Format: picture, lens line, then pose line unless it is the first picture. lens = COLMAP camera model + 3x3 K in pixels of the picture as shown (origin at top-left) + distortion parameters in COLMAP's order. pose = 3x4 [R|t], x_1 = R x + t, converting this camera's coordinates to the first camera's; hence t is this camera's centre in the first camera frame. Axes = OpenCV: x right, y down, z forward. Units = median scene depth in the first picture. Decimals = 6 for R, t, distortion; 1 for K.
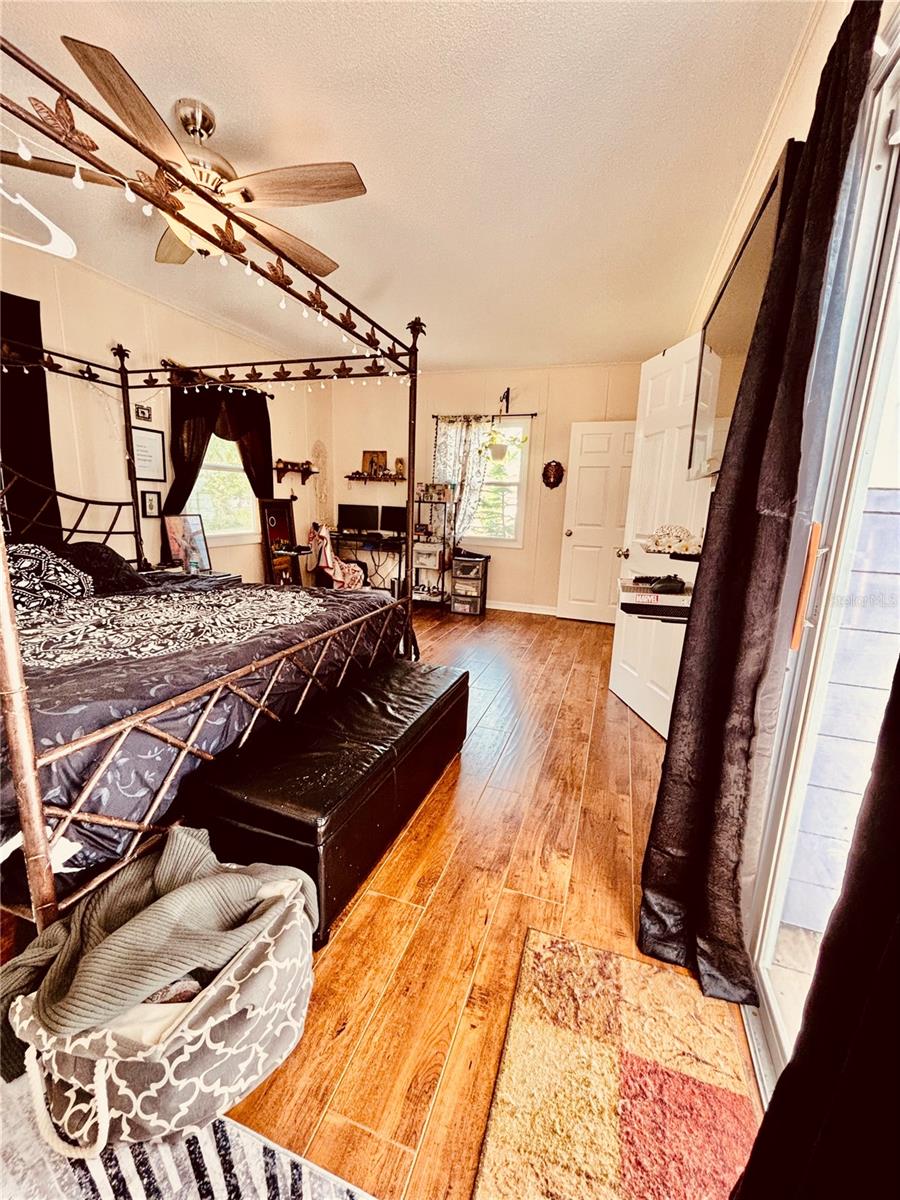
lens RADIAL K [[486.8, 0, 450.0], [0, 486.8, 600.0], [0, 0, 1]] dist [0.002003, -0.000343]
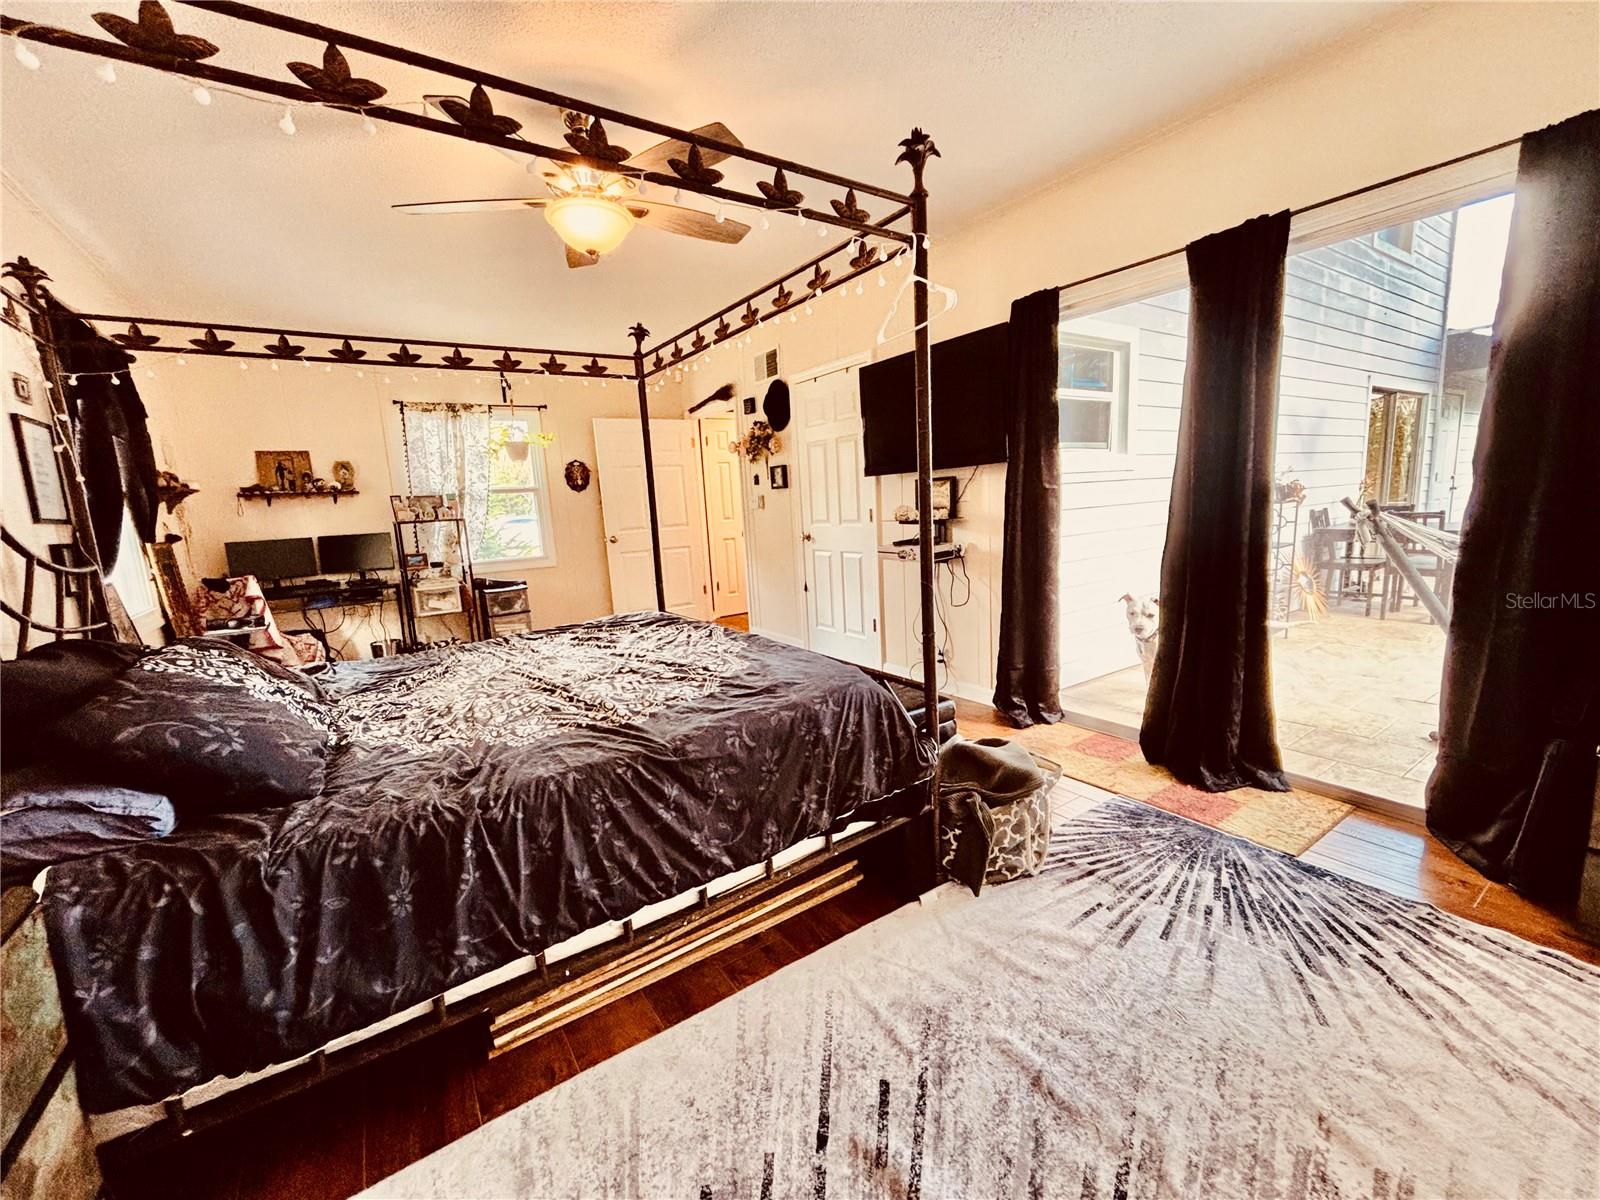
lens RADIAL K [[649.1, 0, 796.6], [0, 649.1, 605.1], [0, 0, 1]] dist [0.002003, -0.000343]
pose [[0.591406, -0.198489, 0.781563, -0.481250], [0.235891, 0.969419, 0.067699, -0.020409], [-0.771100, 0.144326, 0.620142, 0.017187]]
